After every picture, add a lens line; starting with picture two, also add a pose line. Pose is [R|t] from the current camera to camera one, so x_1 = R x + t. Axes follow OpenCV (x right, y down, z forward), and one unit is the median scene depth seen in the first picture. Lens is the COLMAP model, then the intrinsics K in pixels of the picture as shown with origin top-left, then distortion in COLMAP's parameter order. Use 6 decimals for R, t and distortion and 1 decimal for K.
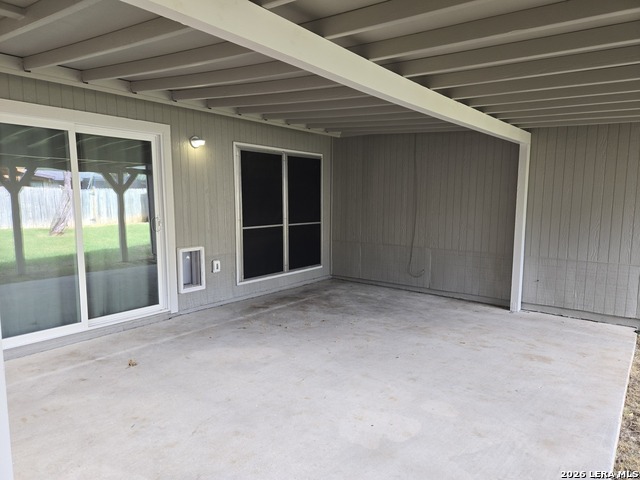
lens RADIAL K [[426.2, 0, 315.9], [0, 426.2, 246.7], [0, 0, 1]] dist [0.096501, -0.081358]
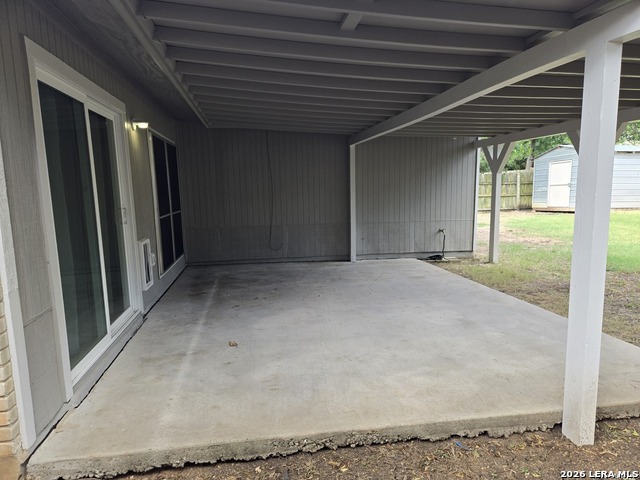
lens RADIAL K [[426.2, 0, 315.9], [0, 426.2, 246.7], [0, 0, 1]] dist [0.096501, -0.081358]
pose [[0.693579, -0.118718, 0.710531, -0.784052], [0.105776, 0.992420, 0.062564, -0.003776], [-0.712572, 0.031764, 0.700879, 0.106682]]
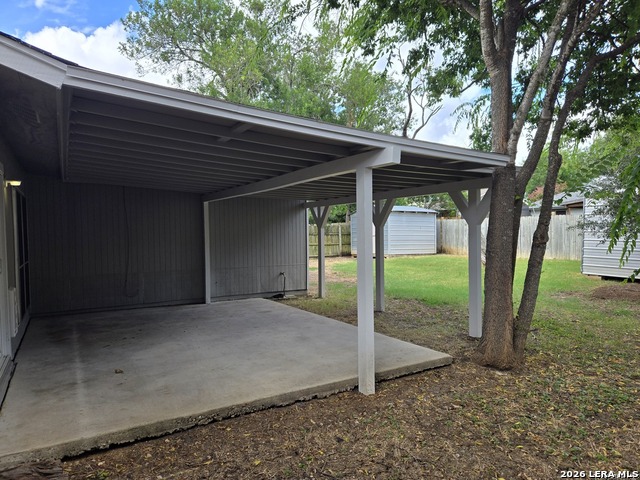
lens RADIAL K [[426.2, 0, 315.9], [0, 426.2, 246.7], [0, 0, 1]] dist [0.096501, -0.081358]
pose [[0.386180, -0.042099, 0.921462, -1.055045], [0.119912, 0.992772, -0.004898, -0.006945], [-0.914596, 0.112386, 0.388437, -0.022175]]
